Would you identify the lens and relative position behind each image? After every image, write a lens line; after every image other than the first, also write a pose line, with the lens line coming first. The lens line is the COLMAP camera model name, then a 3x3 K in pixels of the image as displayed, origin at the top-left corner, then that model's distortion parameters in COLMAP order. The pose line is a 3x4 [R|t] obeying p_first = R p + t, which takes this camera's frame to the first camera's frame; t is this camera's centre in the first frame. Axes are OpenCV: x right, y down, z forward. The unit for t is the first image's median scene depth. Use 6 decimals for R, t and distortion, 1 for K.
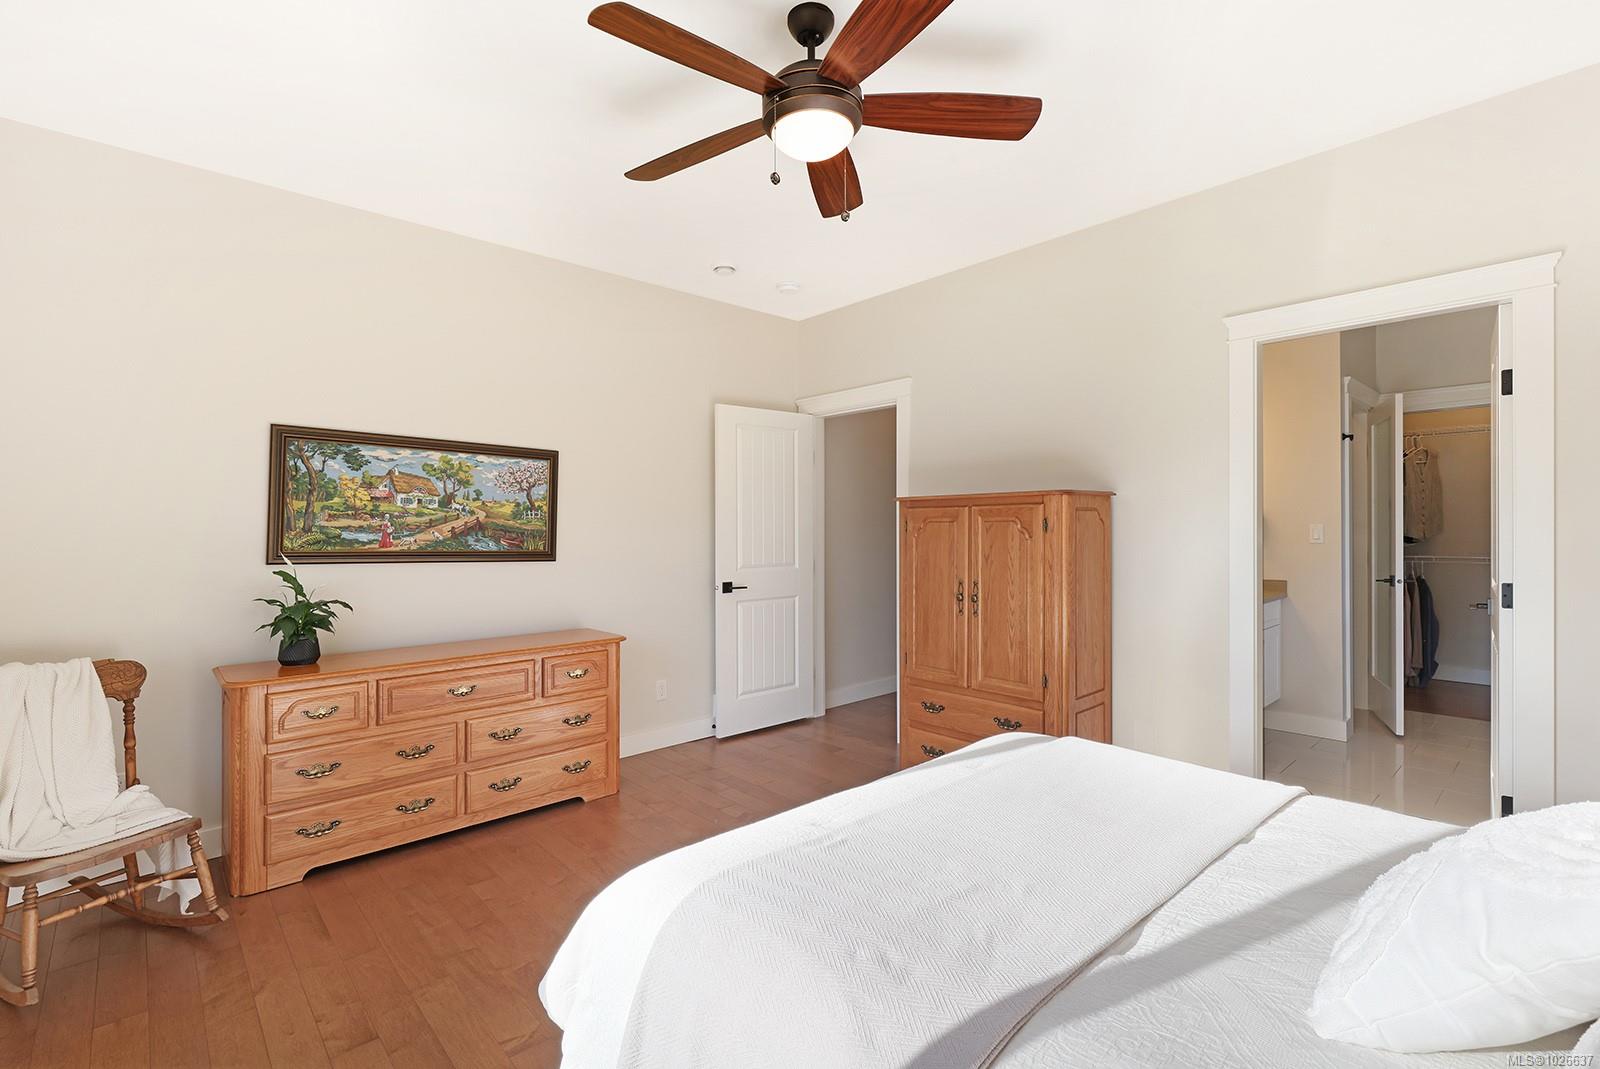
lens RADIAL K [[740.5, 0, 798.4], [0, 740.5, 525.8], [0, 0, 1]] dist [0.030031, 0.000081]
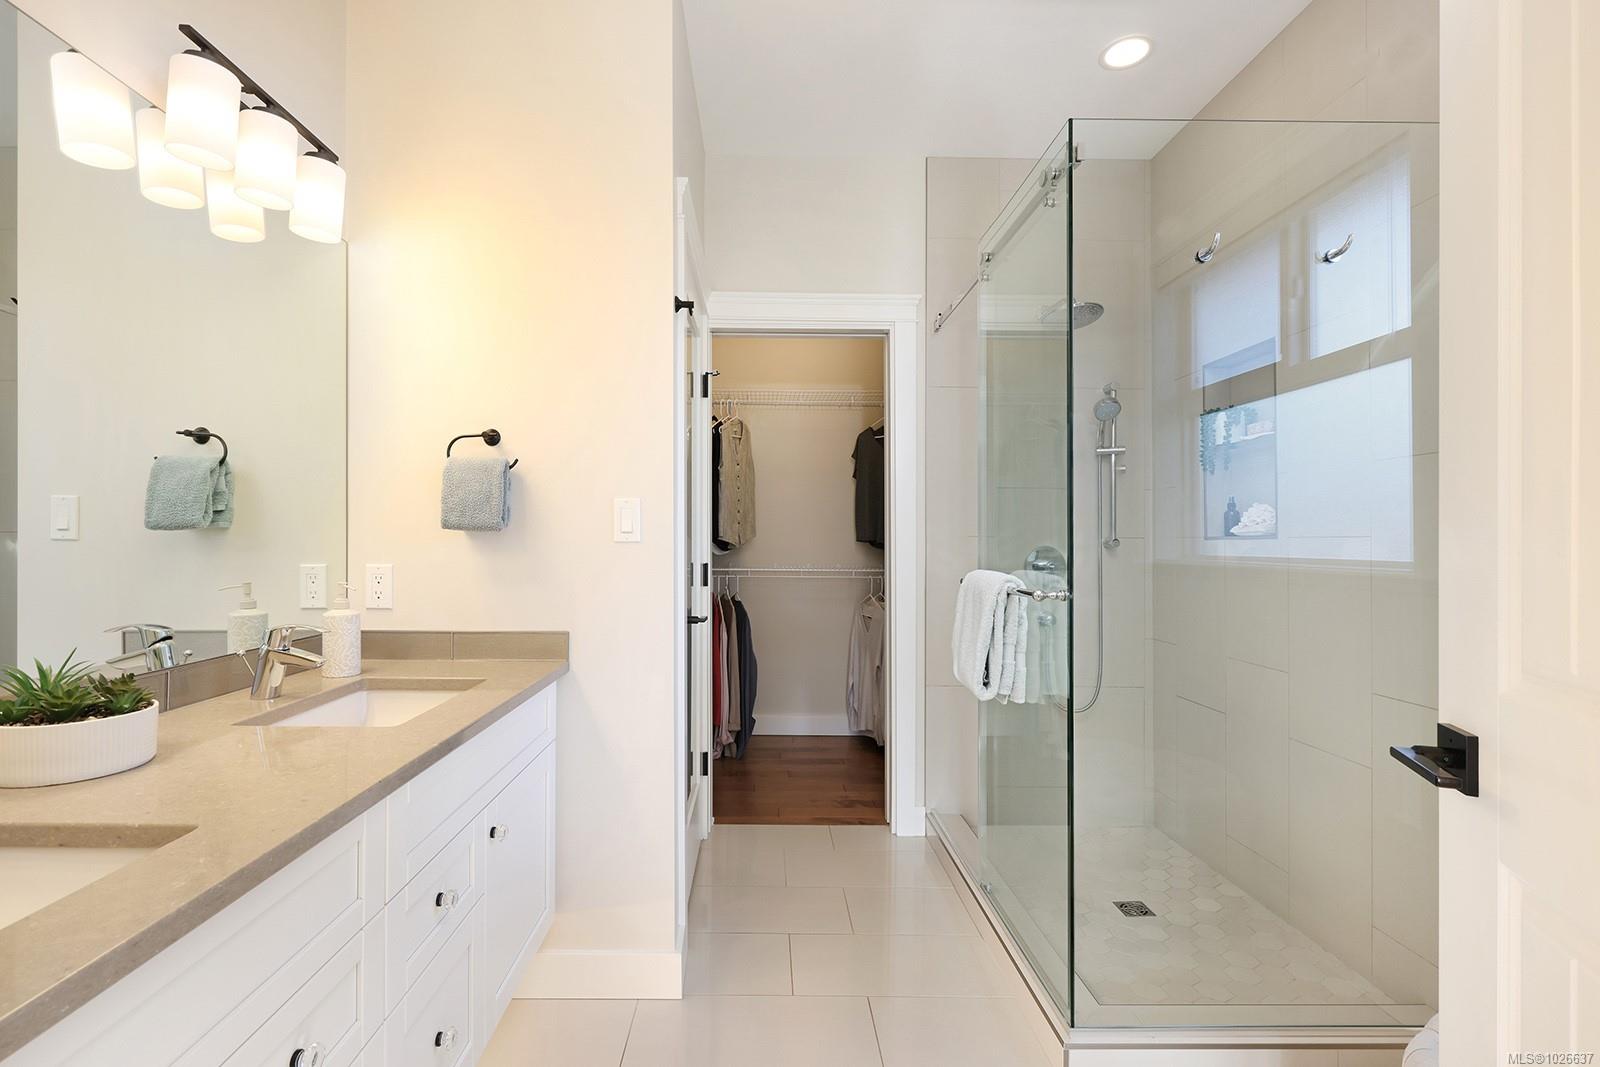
lens RADIAL K [[750.7, 0, 791.0], [0, 750.7, 537.1], [0, 0, 1]] dist [0.003718, 0.000084]
pose [[0.663407, 0.010908, 0.748179, 0.342164], [-0.003251, 0.999926, -0.011696, 0.019809], [-0.748252, 0.005327, 0.663393, 0.512676]]
